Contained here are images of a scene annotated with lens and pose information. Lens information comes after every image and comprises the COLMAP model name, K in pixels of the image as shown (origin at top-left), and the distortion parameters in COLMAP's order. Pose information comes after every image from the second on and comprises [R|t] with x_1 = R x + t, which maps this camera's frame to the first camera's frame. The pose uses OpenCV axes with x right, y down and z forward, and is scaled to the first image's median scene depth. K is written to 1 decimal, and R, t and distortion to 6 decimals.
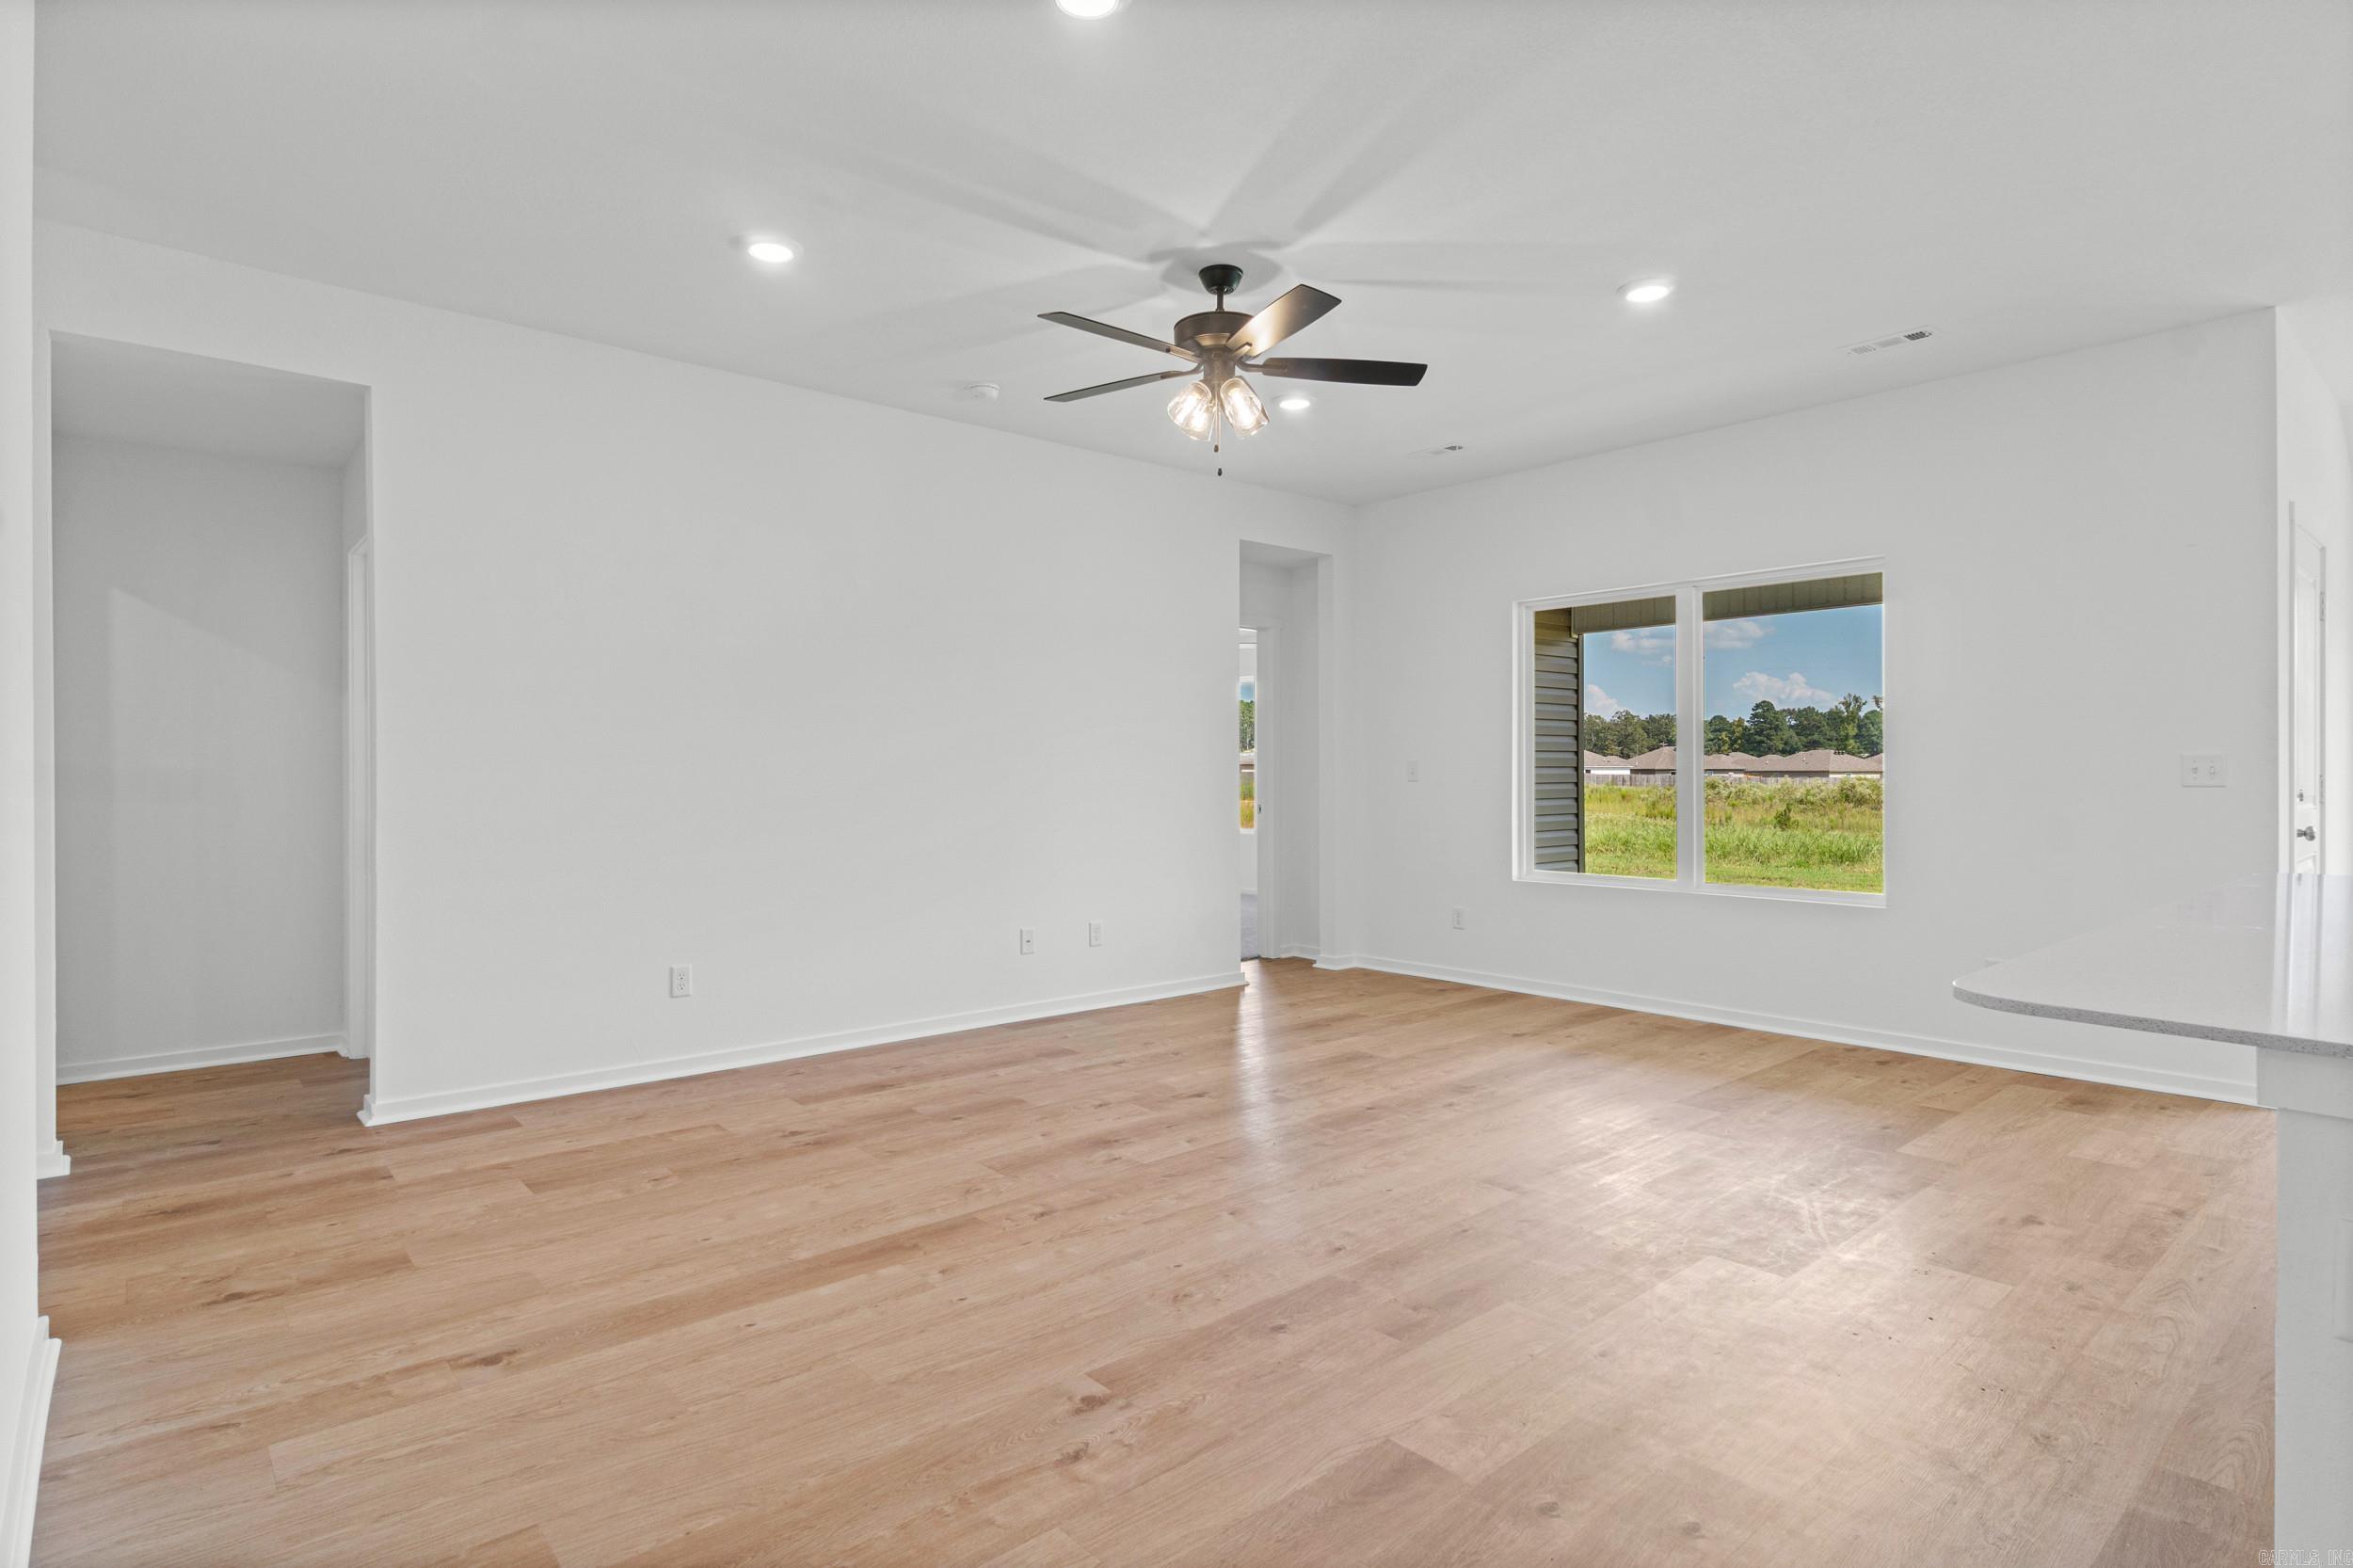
lens RADIAL K [[1189.3, 0, 1162.6], [0, 1189.3, 792.1], [0, 0, 1]] dist [-0.006147, 0.002983]
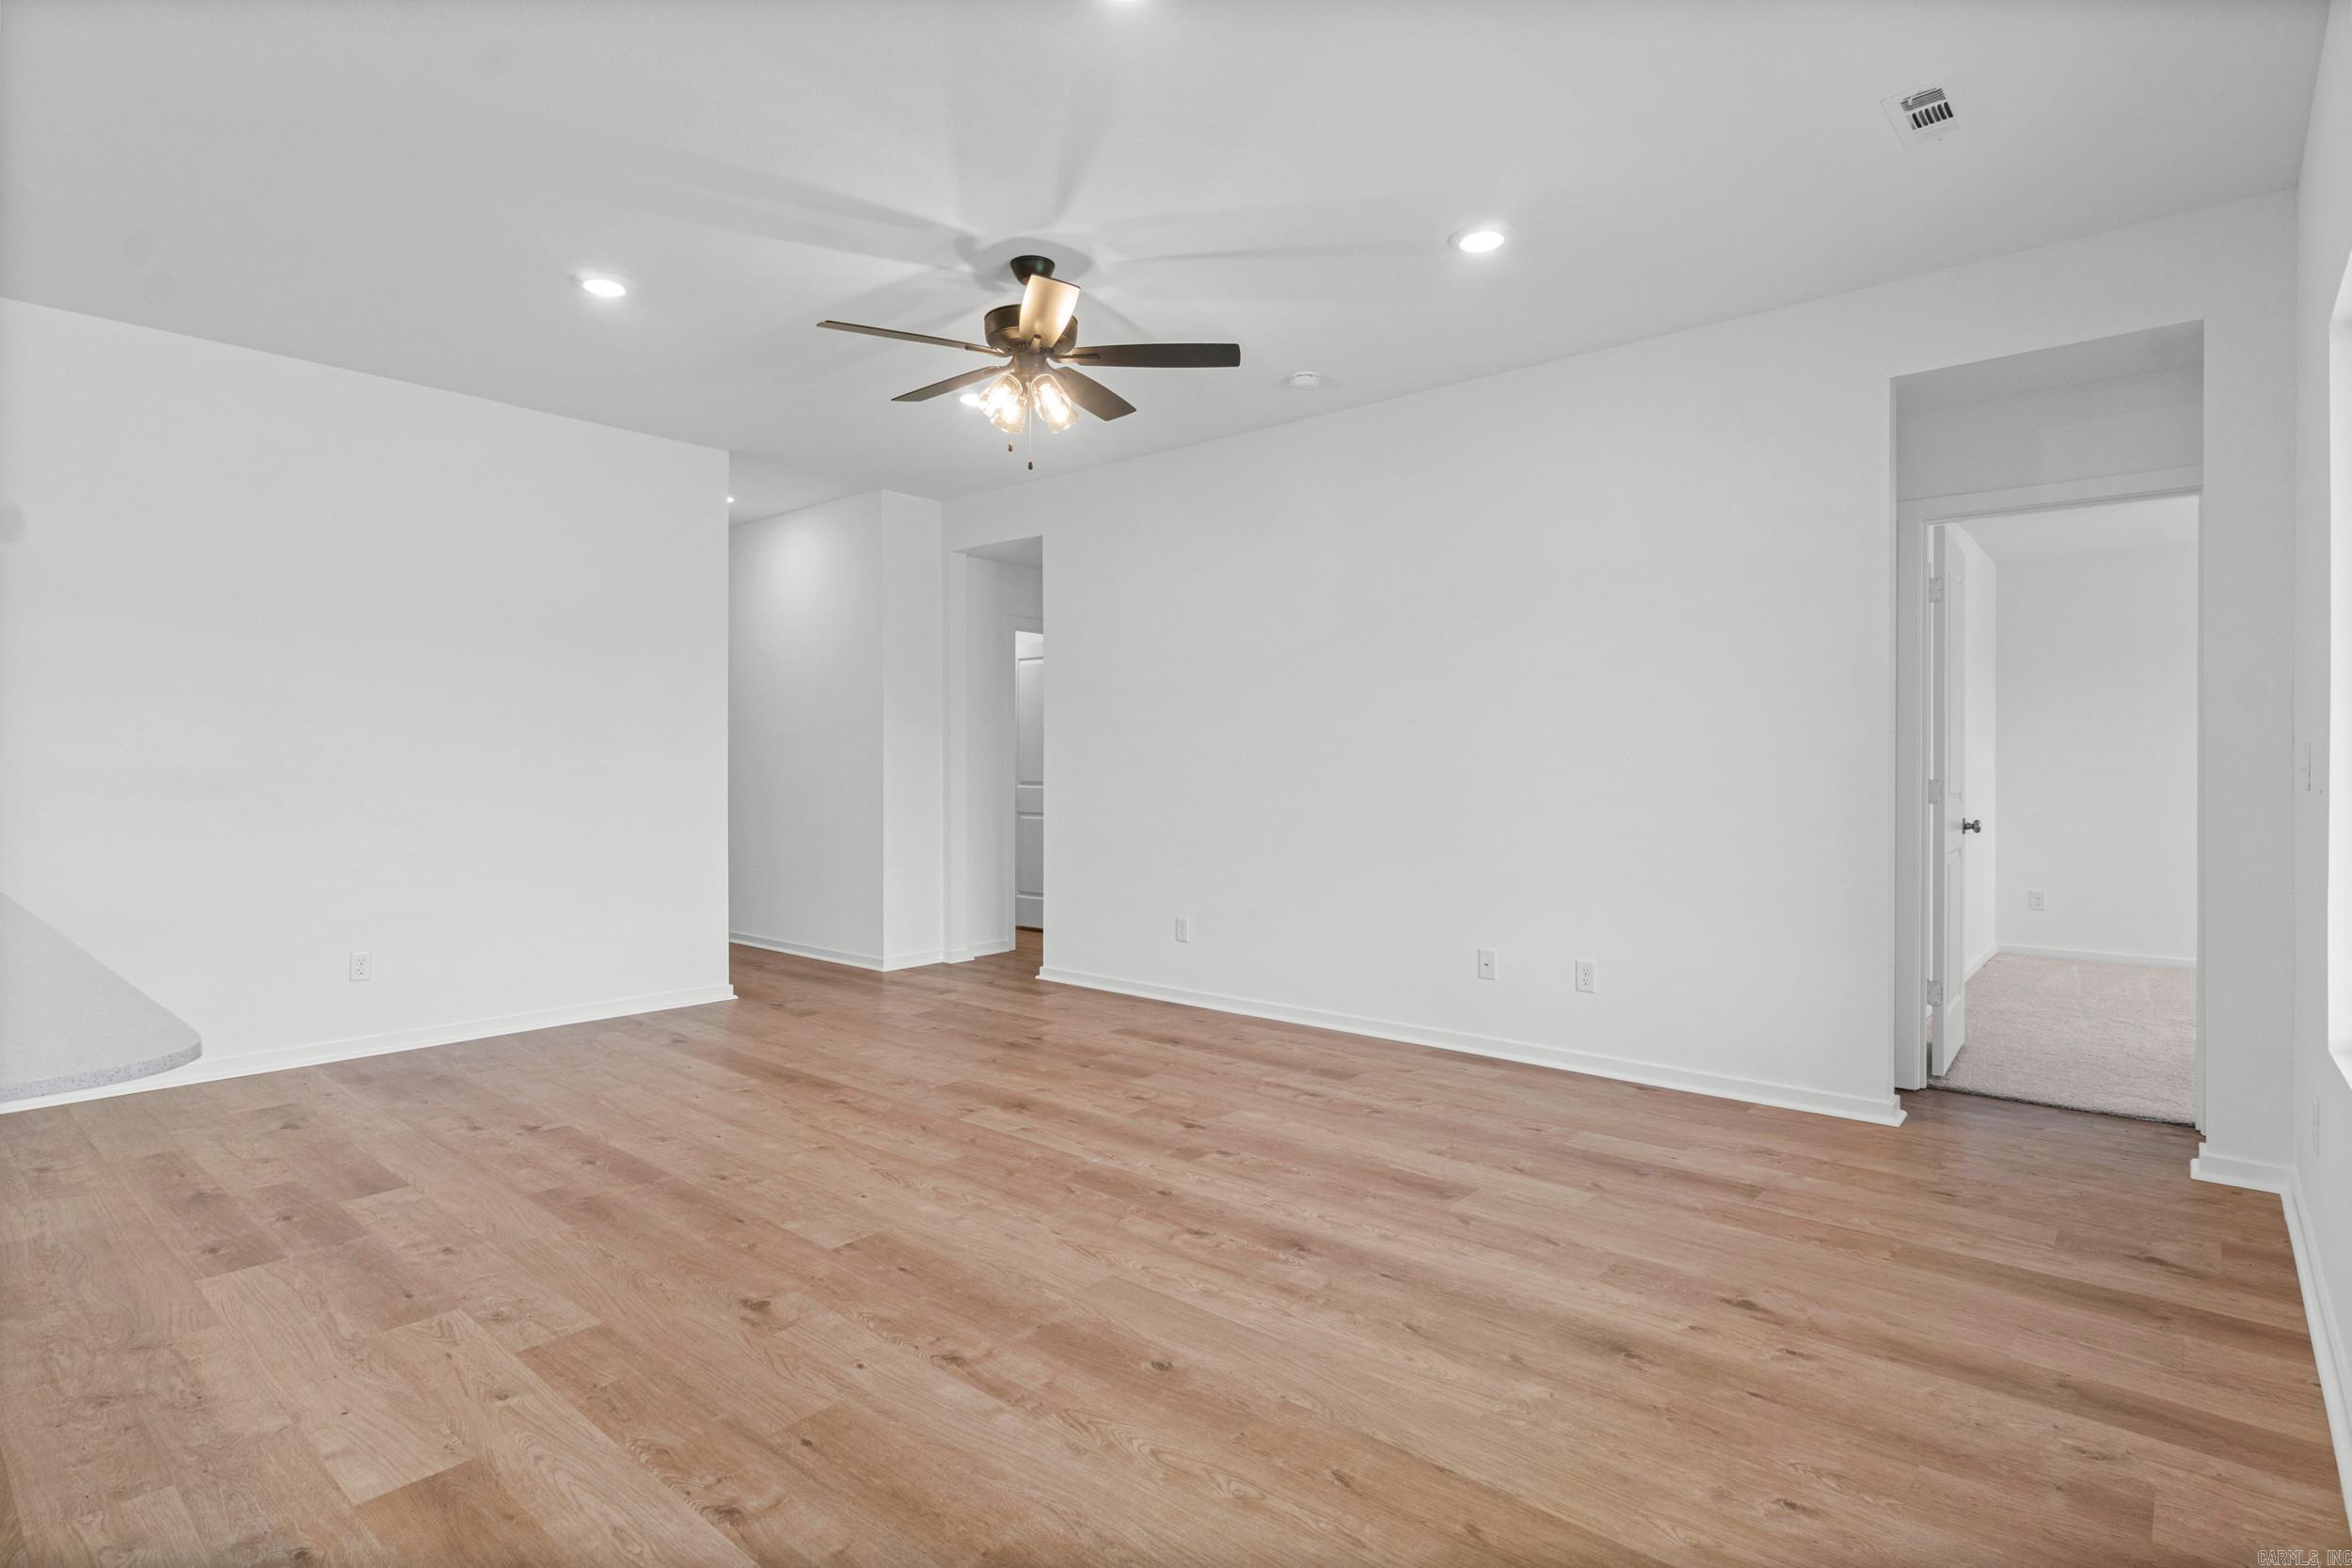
lens RADIAL K [[1188.7, 0, 1150.8], [0, 1188.7, 768.9], [0, 0, 1]] dist [-0.006147, 0.002983]
pose [[0.138522, 0.003018, -0.990355, 1.118921], [-0.017023, 0.999855, 0.000666, -0.017074], [0.990213, 0.016767, 0.138553, 1.034317]]
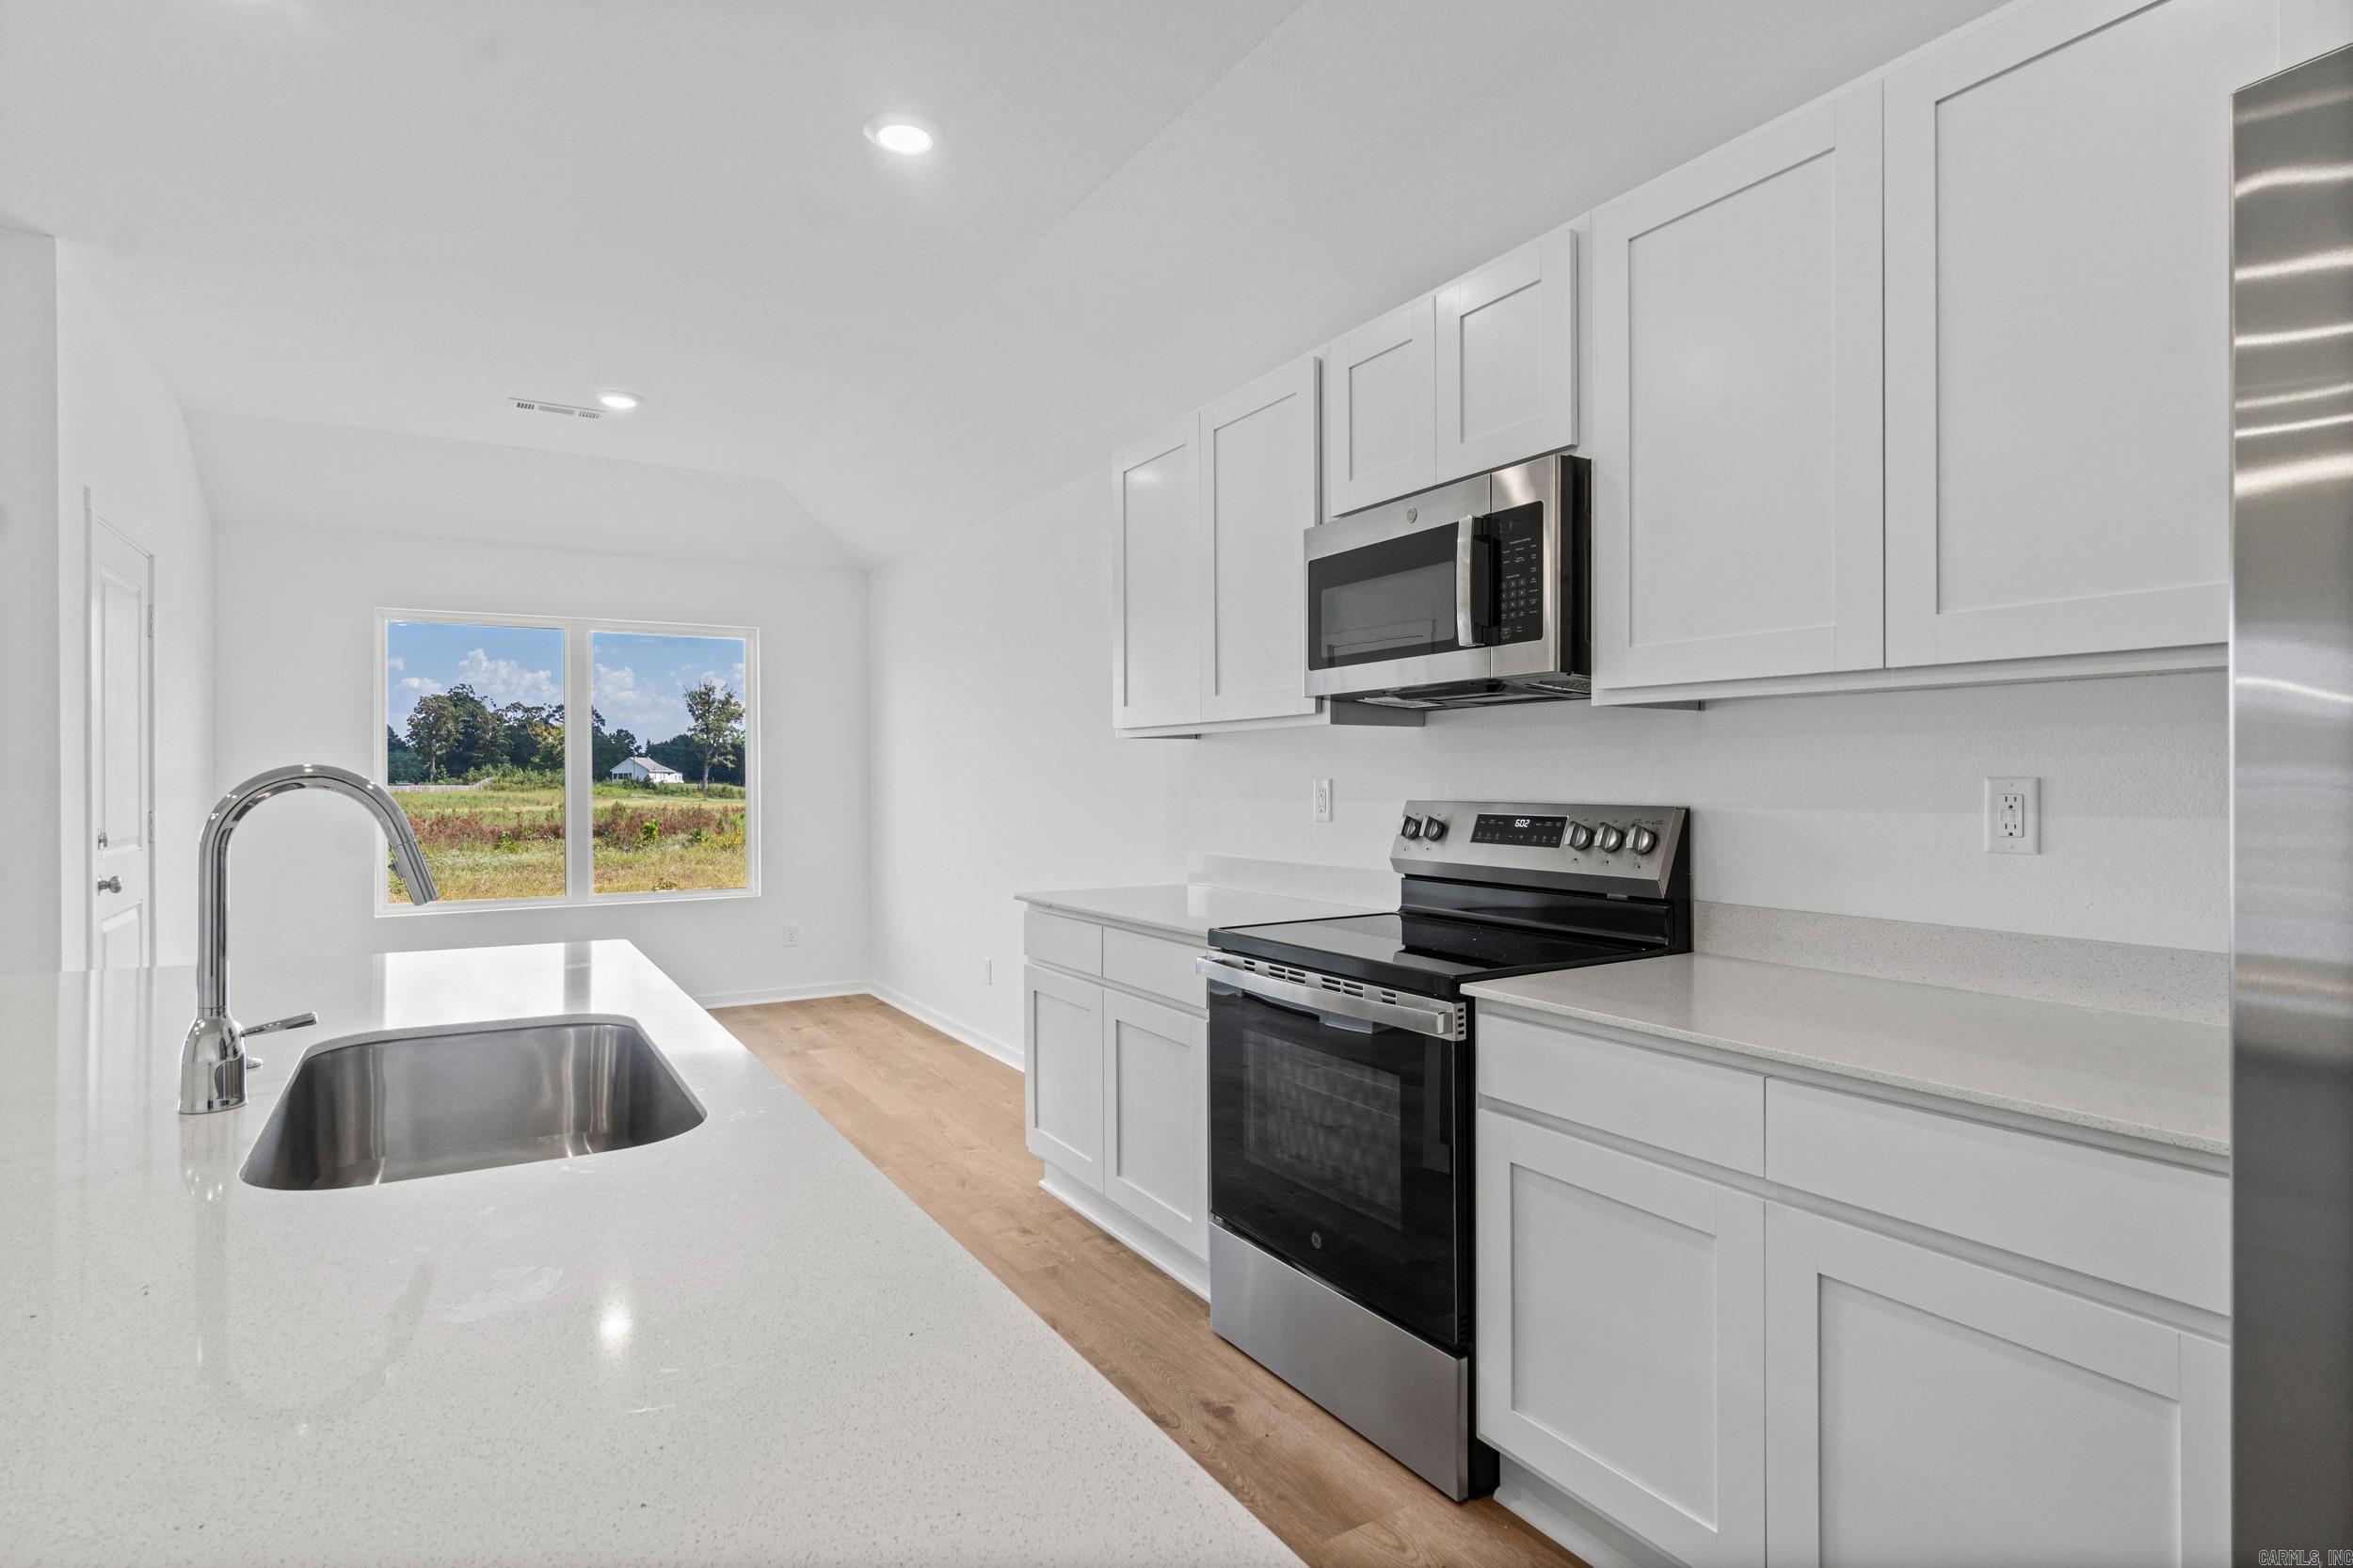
lens RADIAL K [[1189.3, 0, 1171.9], [0, 1189.3, 771.6], [0, 0, 1]] dist [-0.006147, 0.002983]
pose [[0.159613, 0.010454, 0.987124, 0.326032], [0.019213, 0.999722, -0.013694, -0.024404], [-0.986993, 0.021151, 0.159367, 0.157892]]
